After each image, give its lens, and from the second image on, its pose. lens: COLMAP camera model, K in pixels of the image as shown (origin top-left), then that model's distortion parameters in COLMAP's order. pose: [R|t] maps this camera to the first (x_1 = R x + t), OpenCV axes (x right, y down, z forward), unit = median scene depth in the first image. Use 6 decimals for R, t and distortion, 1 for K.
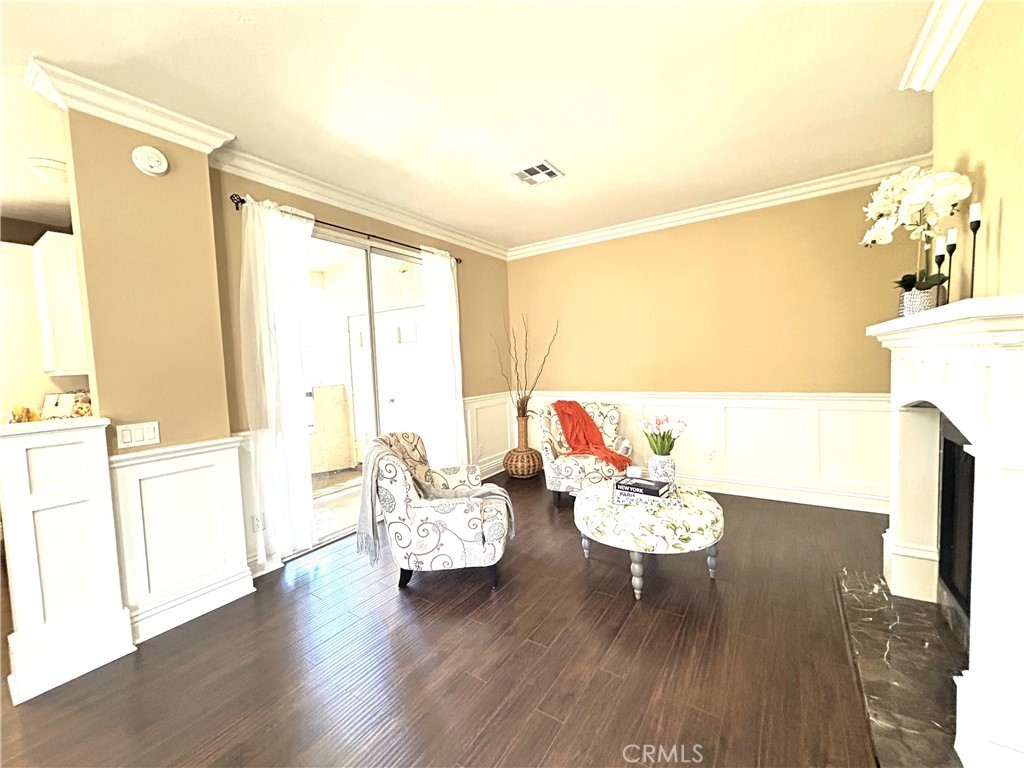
lens RADIAL K [[411.9, 0, 509.0], [0, 411.9, 384.3], [0, 0, 1]] dist [-0.001743, 0.000990]
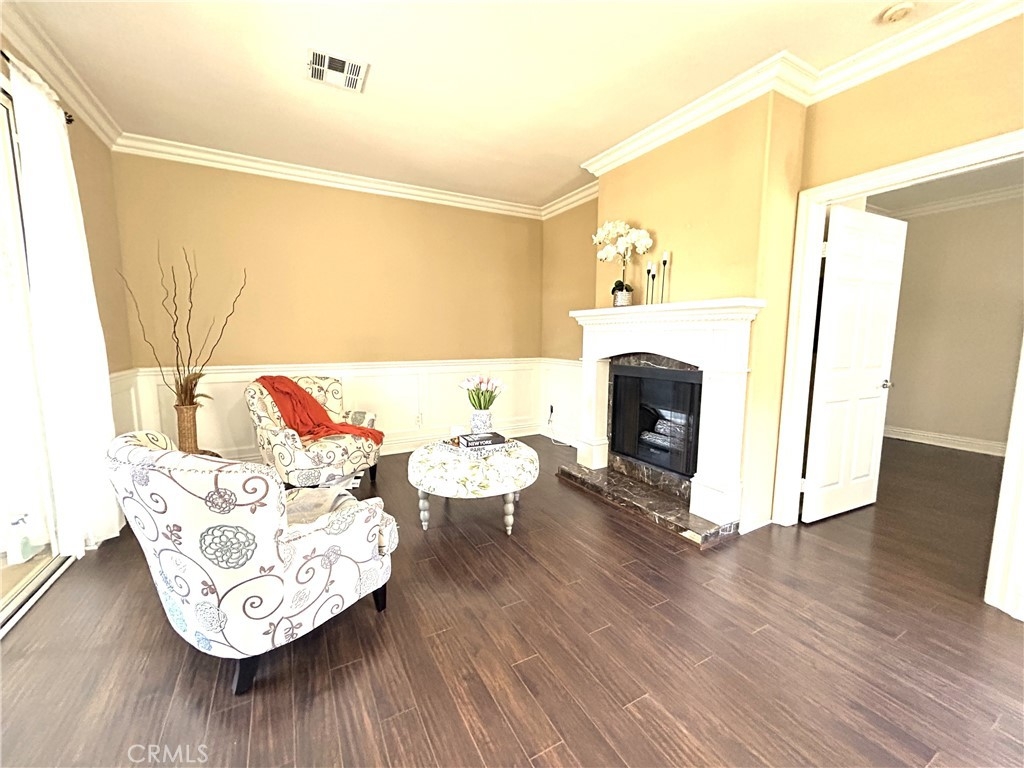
lens RADIAL K [[411.9, 0, 508.5], [0, 411.9, 384.2], [0, 0, 1]] dist [-0.001743, 0.000990]
pose [[0.456456, -0.061203, 0.887639, -0.578098], [0.027543, 0.998125, 0.054658, 0.042356], [-0.889320, -0.000501, 0.457286, 0.421983]]
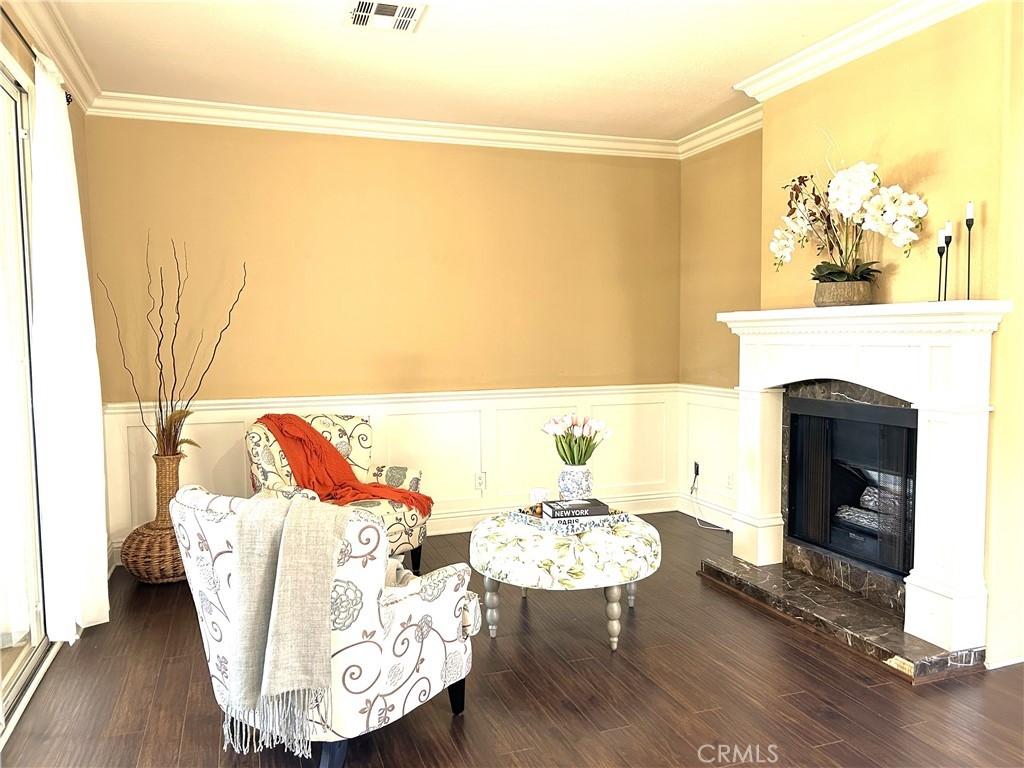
lens RADIAL K [[771.0, 0, 514.4], [0, 771.0, 391.2], [0, 0, 1]] dist [0.056270, -0.056146]
pose [[0.590883, -0.023297, 0.806421, -0.834527], [0.031470, 0.999488, 0.005815, 0.022224], [-0.806143, 0.021942, 0.591313, 0.246880]]
